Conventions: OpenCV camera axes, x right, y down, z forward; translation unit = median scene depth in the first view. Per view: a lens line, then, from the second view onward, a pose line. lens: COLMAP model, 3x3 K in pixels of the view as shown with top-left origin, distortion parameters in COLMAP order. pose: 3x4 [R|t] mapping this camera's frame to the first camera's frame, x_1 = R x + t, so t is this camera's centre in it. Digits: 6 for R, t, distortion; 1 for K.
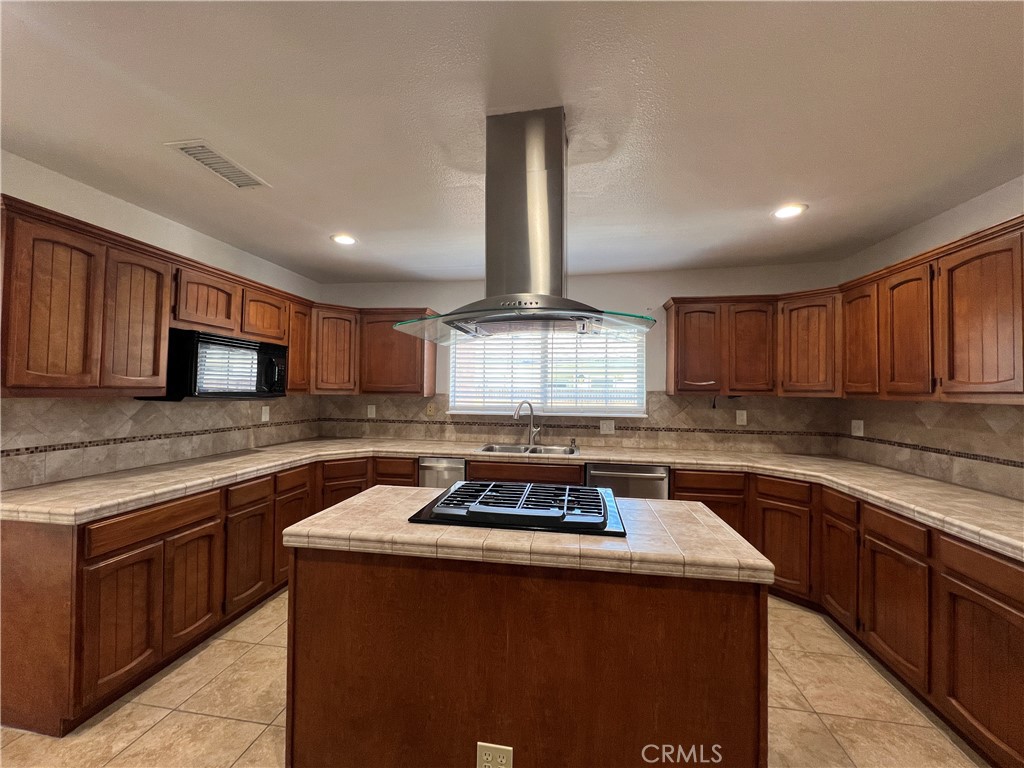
lens RADIAL K [[410.3, 0, 512.7], [0, 410.3, 382.0], [0, 0, 1]] dist [-0.001184, 0.000565]
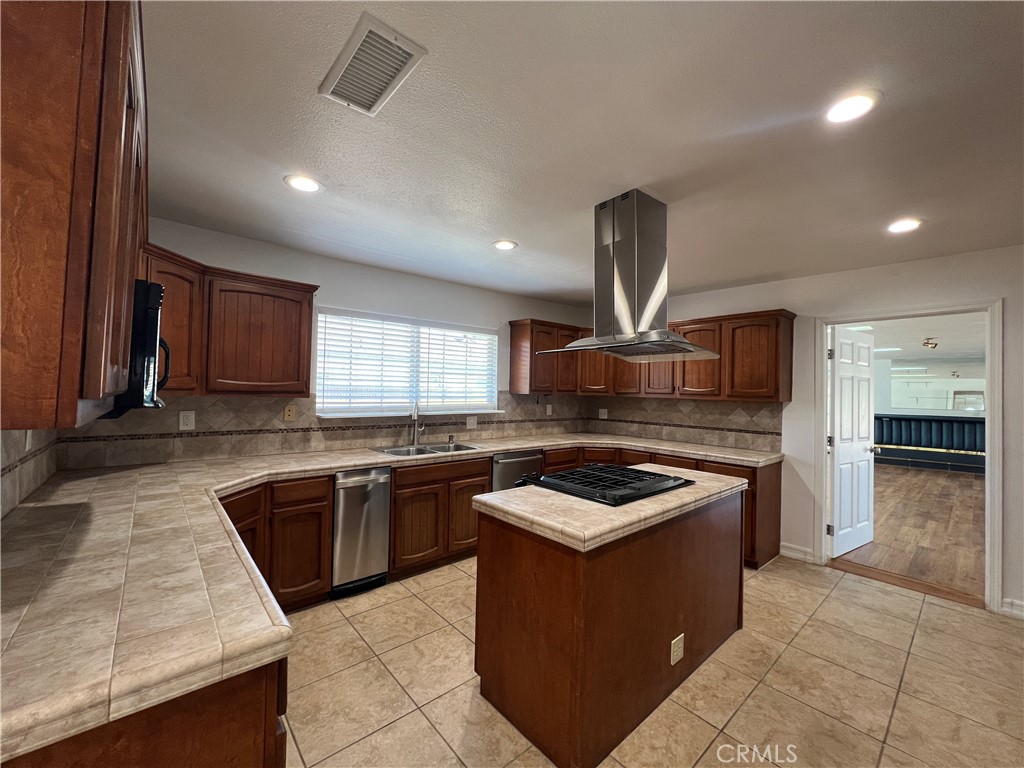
lens RADIAL K [[410.3, 0, 515.7], [0, 410.3, 380.8], [0, 0, 1]] dist [-0.001184, 0.000565]
pose [[0.635724, 0.019260, 0.771676, -0.576999], [-0.029409, 0.999567, -0.000720, -0.007921], [-0.771356, -0.022236, 0.636015, 0.194736]]
